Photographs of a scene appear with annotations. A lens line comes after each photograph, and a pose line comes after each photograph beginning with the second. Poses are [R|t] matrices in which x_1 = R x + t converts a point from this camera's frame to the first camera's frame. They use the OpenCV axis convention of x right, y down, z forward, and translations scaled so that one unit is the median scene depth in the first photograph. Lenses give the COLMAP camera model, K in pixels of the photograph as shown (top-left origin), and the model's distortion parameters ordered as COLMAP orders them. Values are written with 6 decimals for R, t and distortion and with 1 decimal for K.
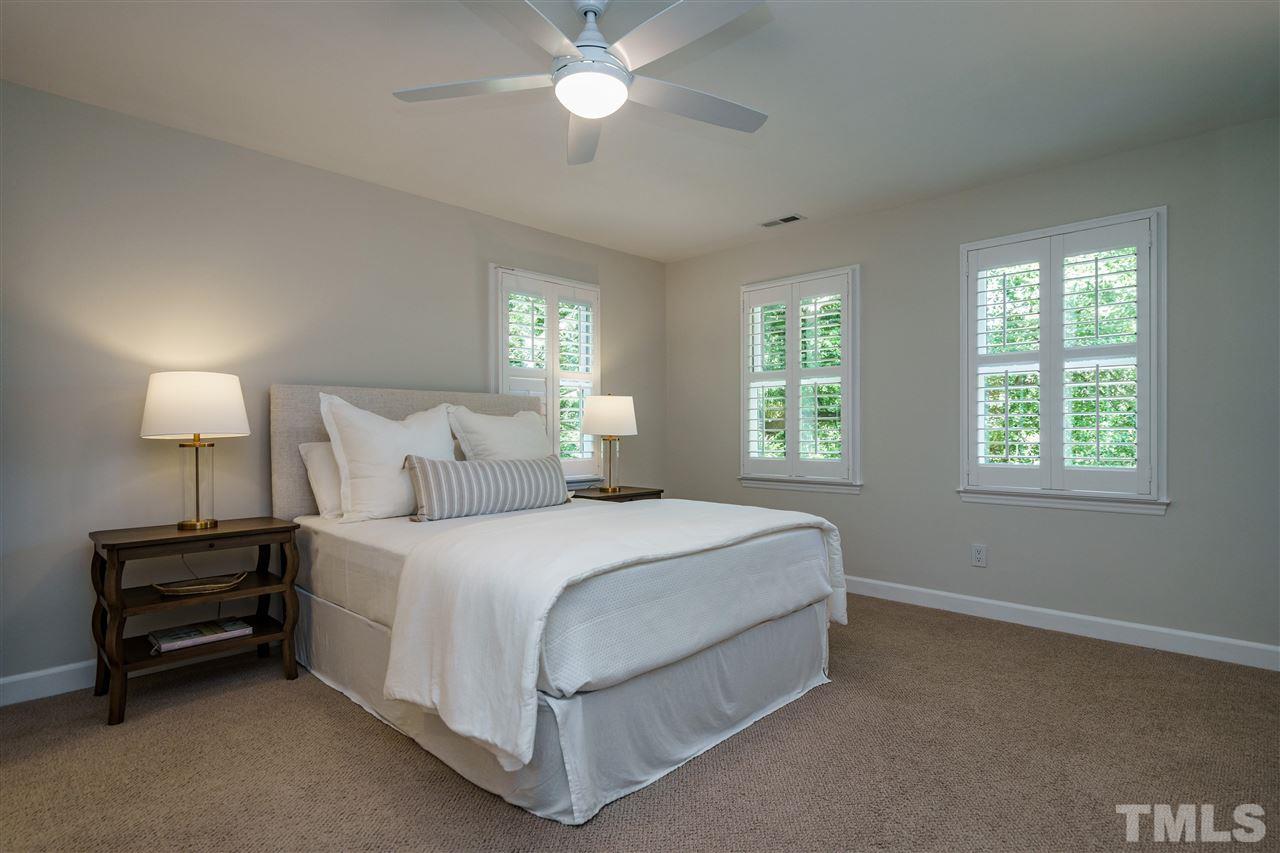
lens RADIAL K [[661.6, 0, 636.7], [0, 661.6, 416.8], [0, 0, 1]] dist [0.005305, -0.000380]
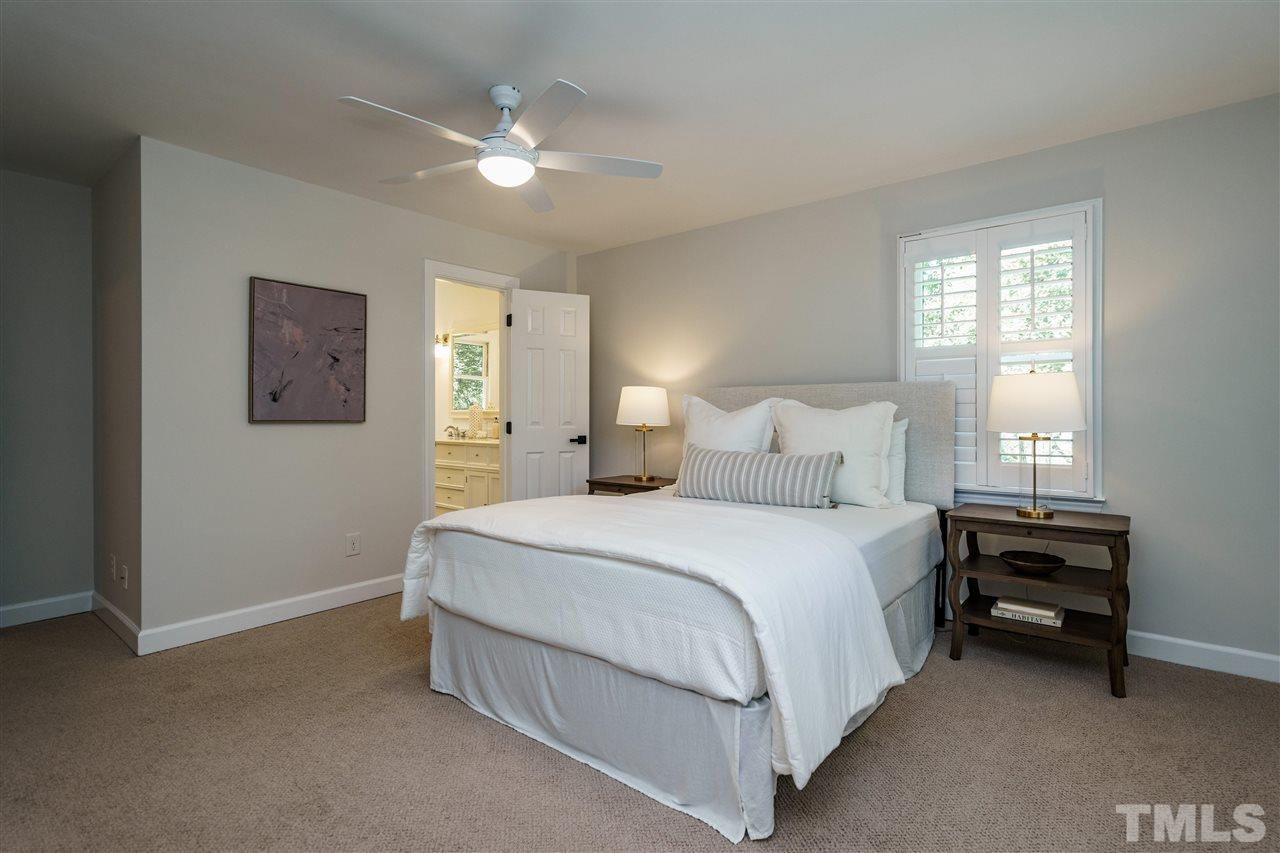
lens RADIAL K [[635.7, 0, 637.7], [0, 635.7, 428.0], [0, 0, 1]] dist [0.004134, 0.000244]
pose [[0.077124, 0.026792, -0.996662, 0.945073], [0.001482, 0.999635, 0.026987, -0.002107], [0.997020, -0.003558, 0.077056, 0.945793]]
